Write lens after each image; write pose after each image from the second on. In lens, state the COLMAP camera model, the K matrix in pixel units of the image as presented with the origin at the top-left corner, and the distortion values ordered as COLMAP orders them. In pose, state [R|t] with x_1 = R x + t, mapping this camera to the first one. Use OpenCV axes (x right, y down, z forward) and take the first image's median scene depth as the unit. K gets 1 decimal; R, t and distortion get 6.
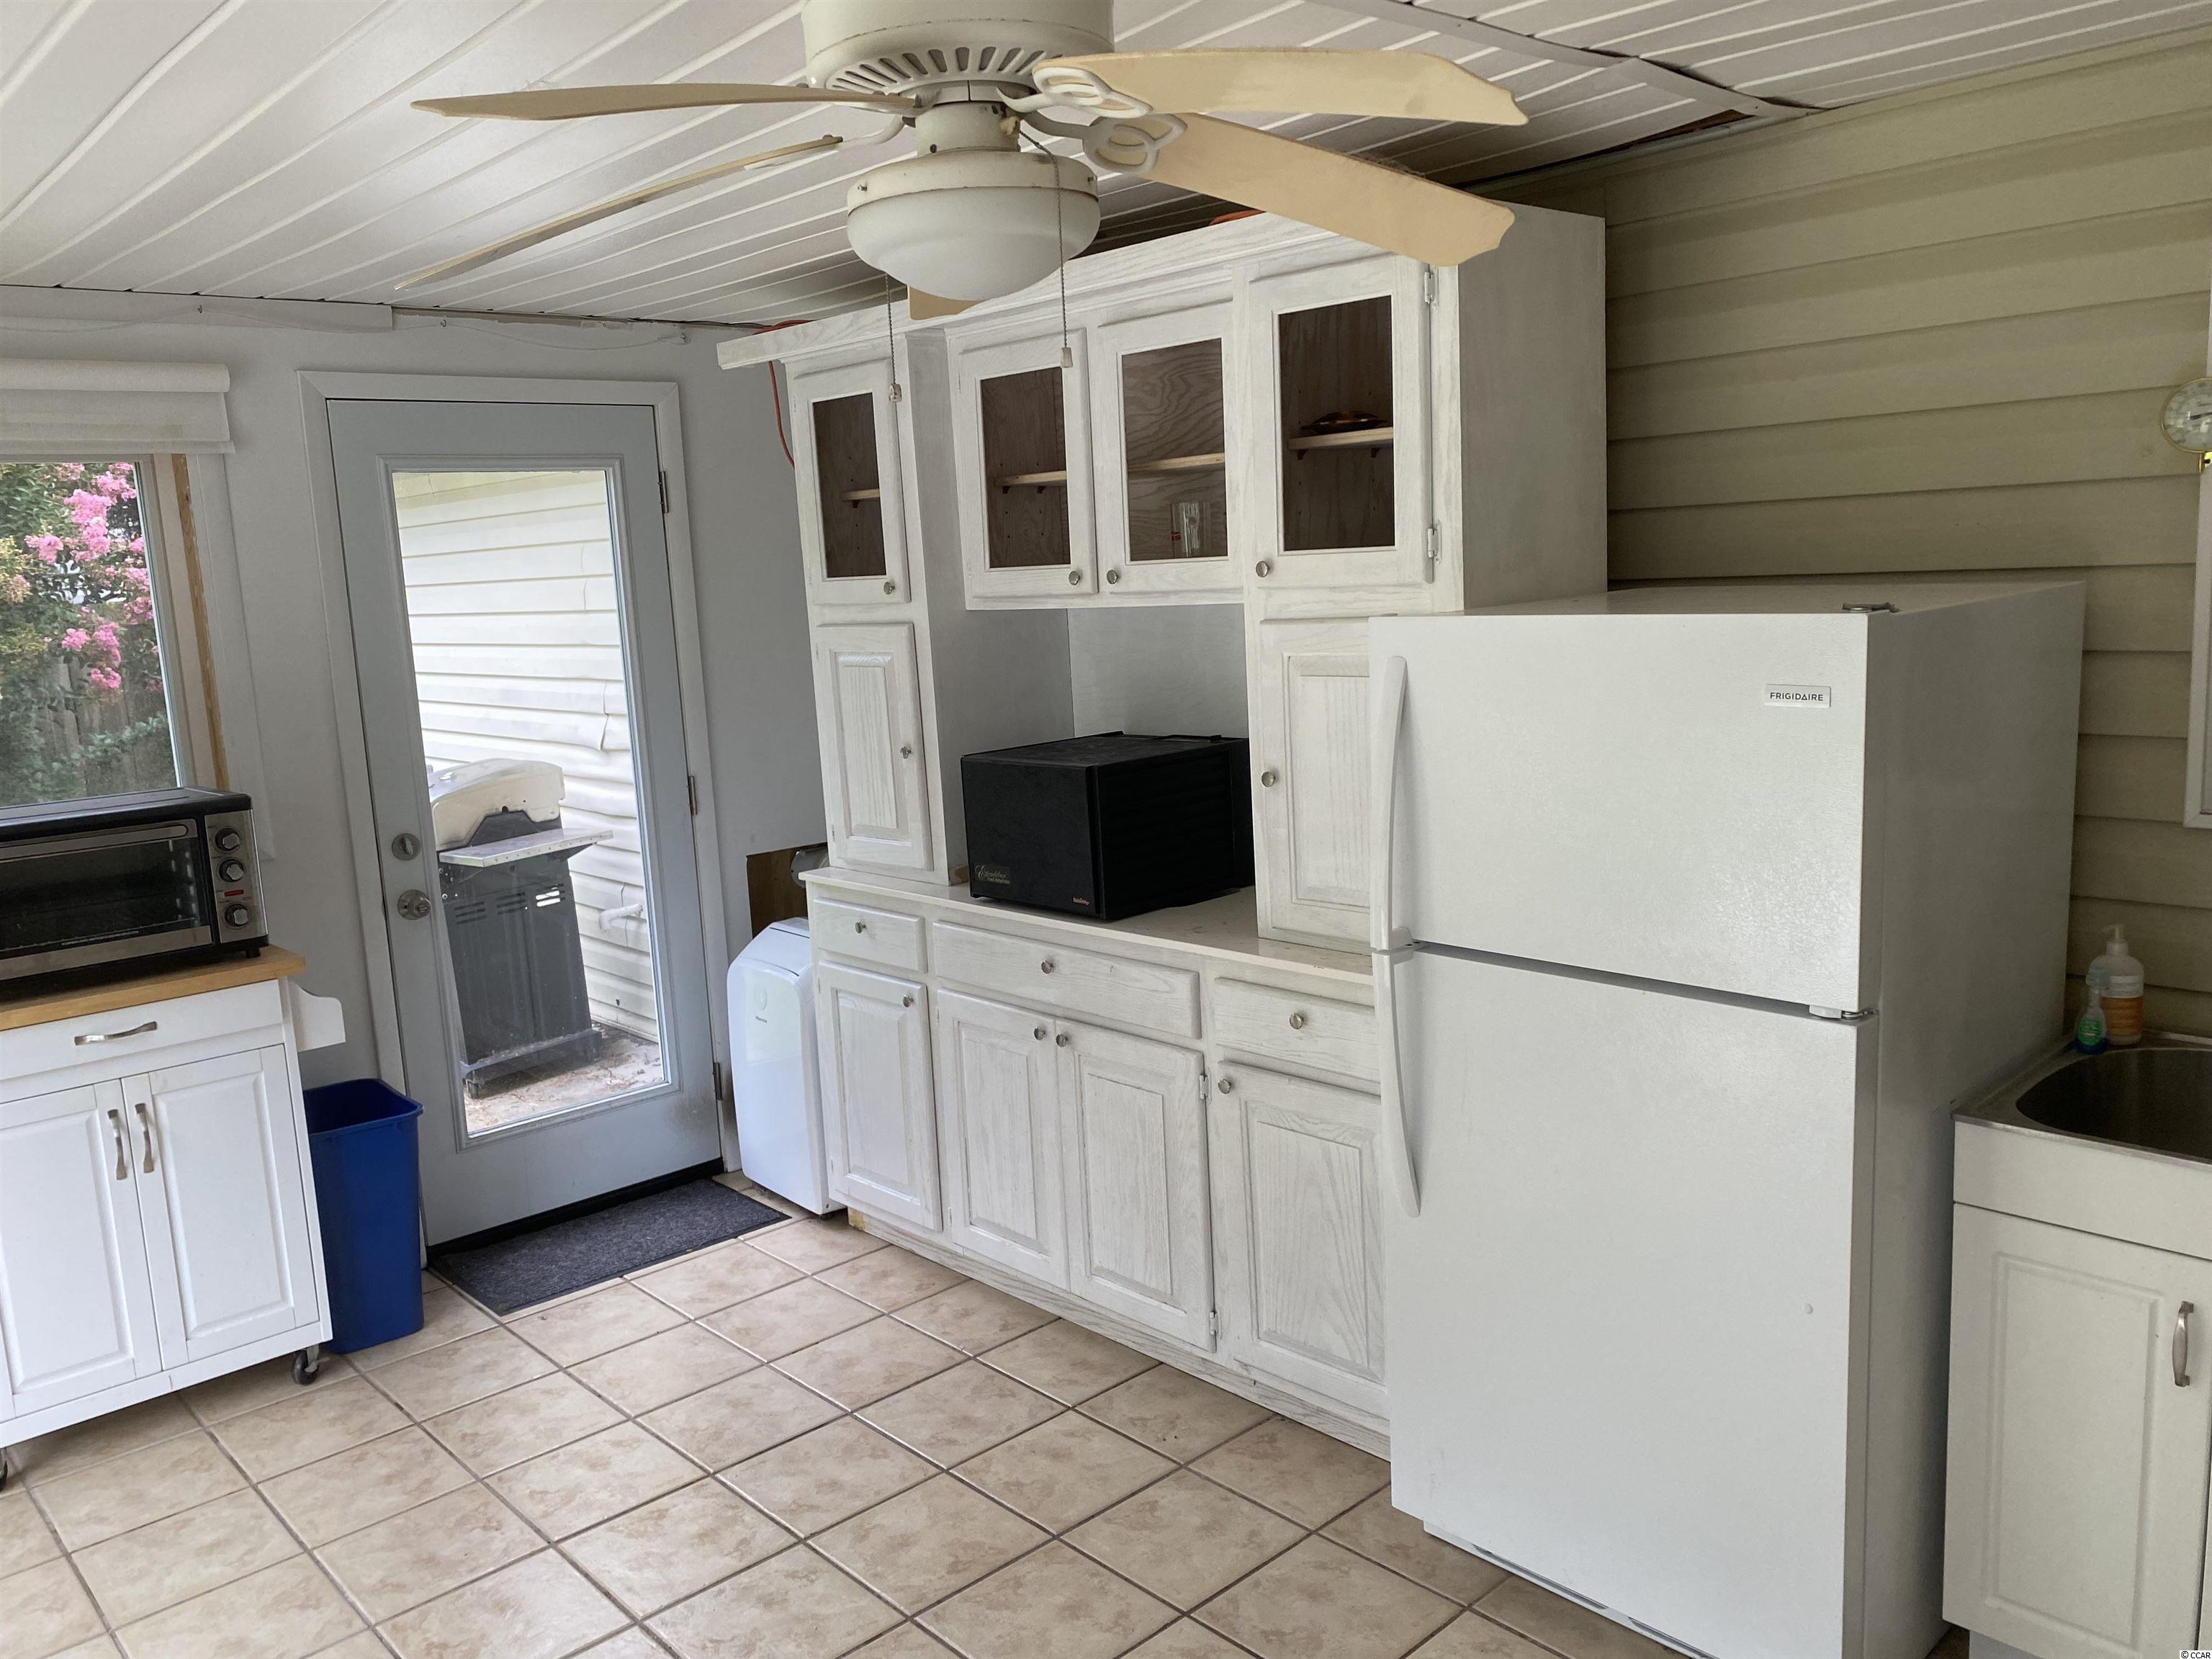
lens RADIAL K [[1695.8, 0, 1100.0], [0, 1695.8, 825.9], [0, 0, 1]] dist [0.020925, -0.023038]
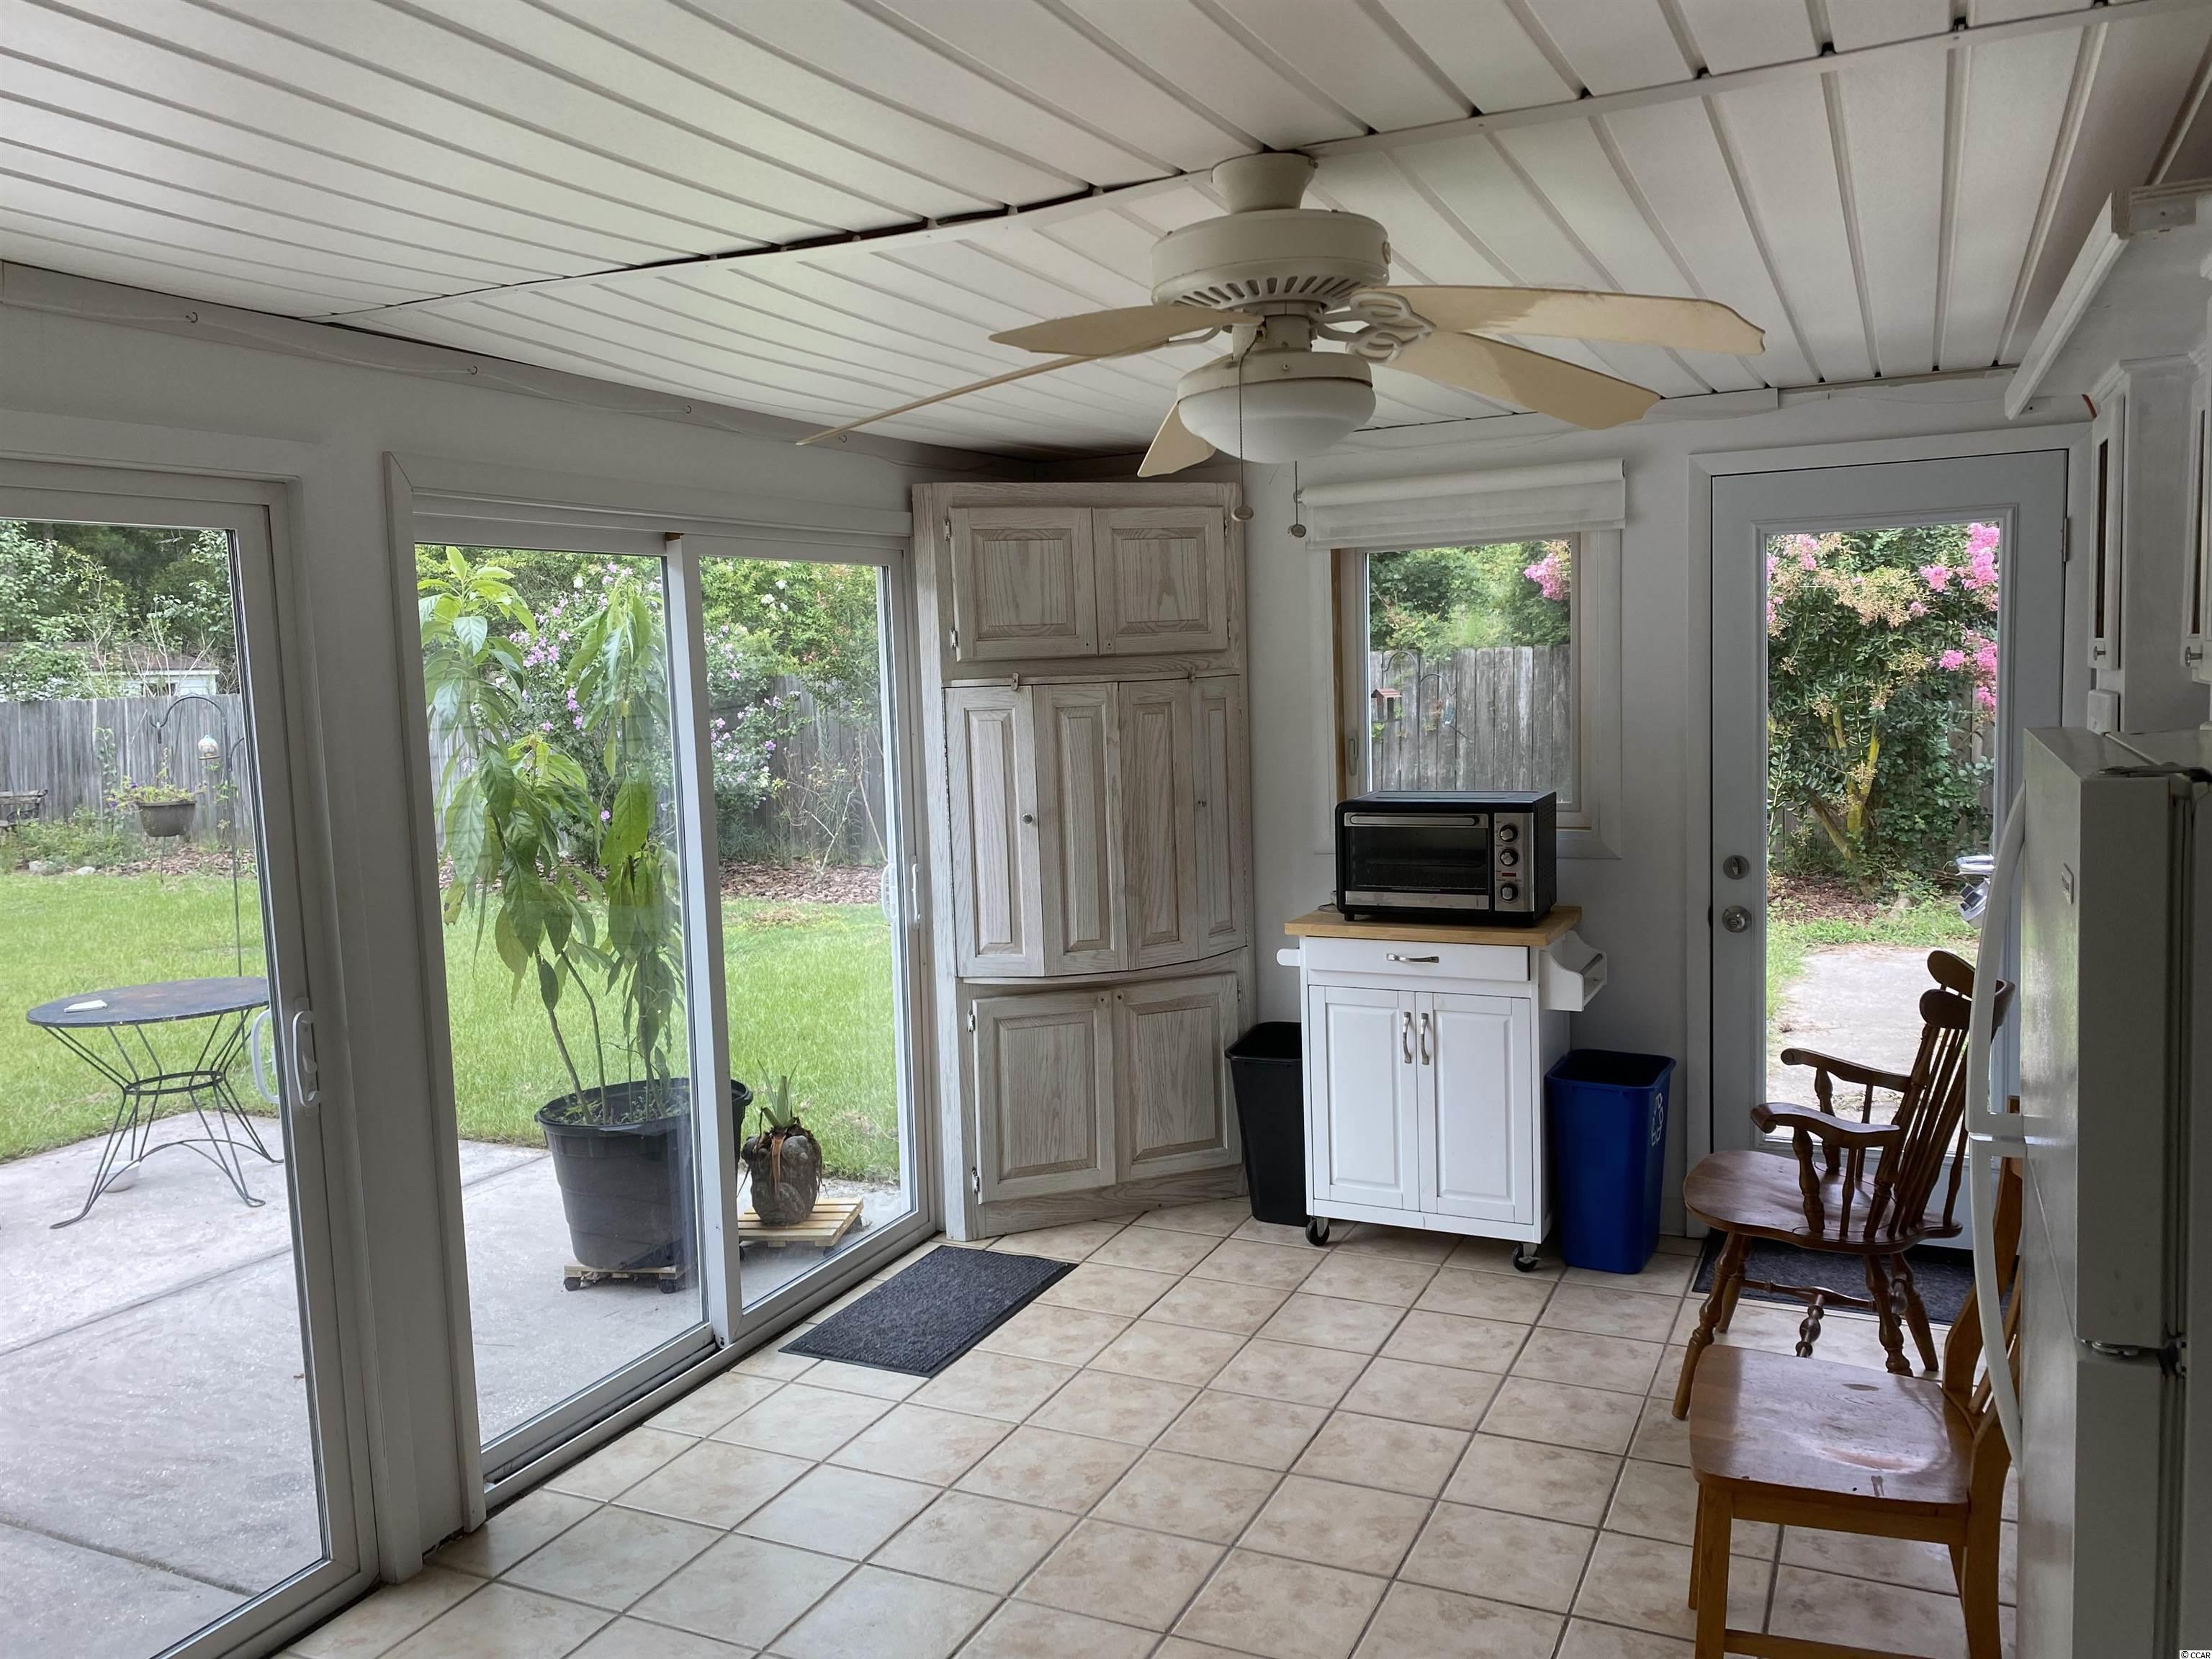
lens RADIAL K [[1695.8, 0, 1099.2], [0, 1695.8, 829.4], [0, 0, 1]] dist [0.020925, -0.023038]
pose [[0.373602, 0.132407, -0.918090, 0.536892], [-0.132126, 0.987264, 0.088616, -0.065338], [0.918131, 0.088197, 0.386338, 0.202273]]
